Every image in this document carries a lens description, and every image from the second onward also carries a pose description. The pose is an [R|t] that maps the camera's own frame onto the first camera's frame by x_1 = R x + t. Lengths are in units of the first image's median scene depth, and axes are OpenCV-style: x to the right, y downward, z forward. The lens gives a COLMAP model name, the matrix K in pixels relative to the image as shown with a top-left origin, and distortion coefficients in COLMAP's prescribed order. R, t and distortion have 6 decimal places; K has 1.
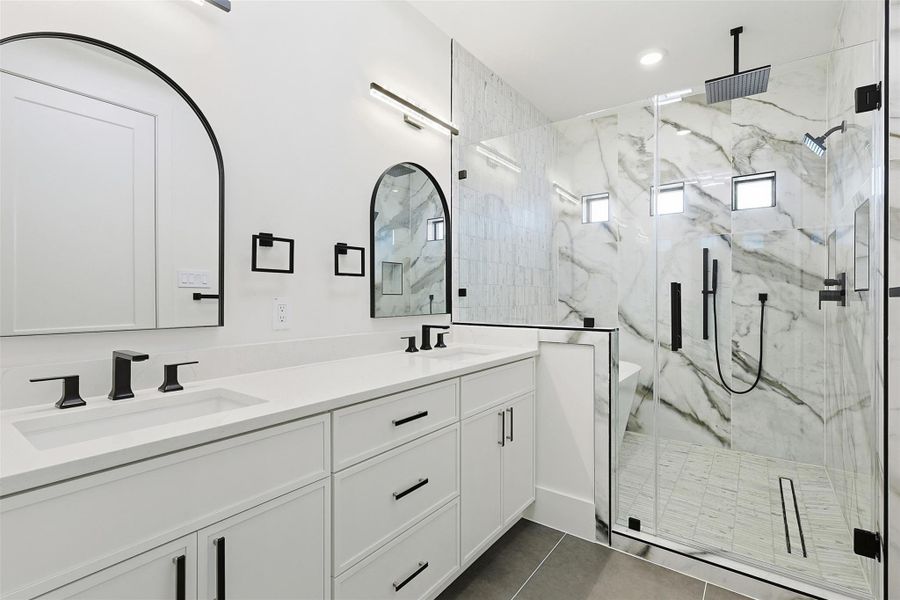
lens RADIAL K [[418.3, 0, 449.6], [0, 418.3, 298.9], [0, 0, 1]] dist [0.005843, 0.000939]
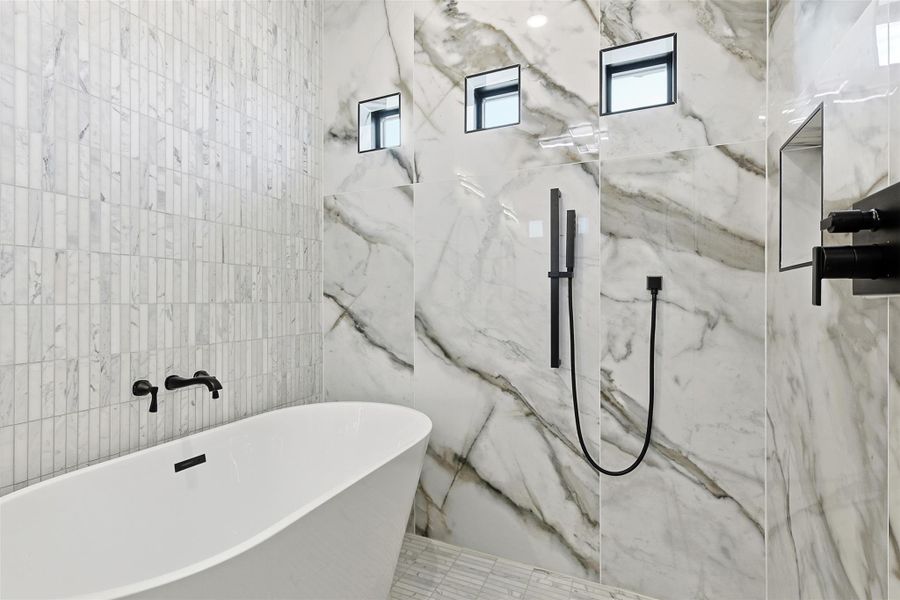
lens RADIAL K [[418.3, 0, 451.2], [0, 418.3, 300.5], [0, 0, 1]] dist [0.005843, 0.000939]
pose [[0.978224, -0.000816, 0.207548, 0.382257], [0.001393, 0.999996, -0.002634, 0.016446], [-0.207545, 0.002866, 0.978221, 0.529203]]
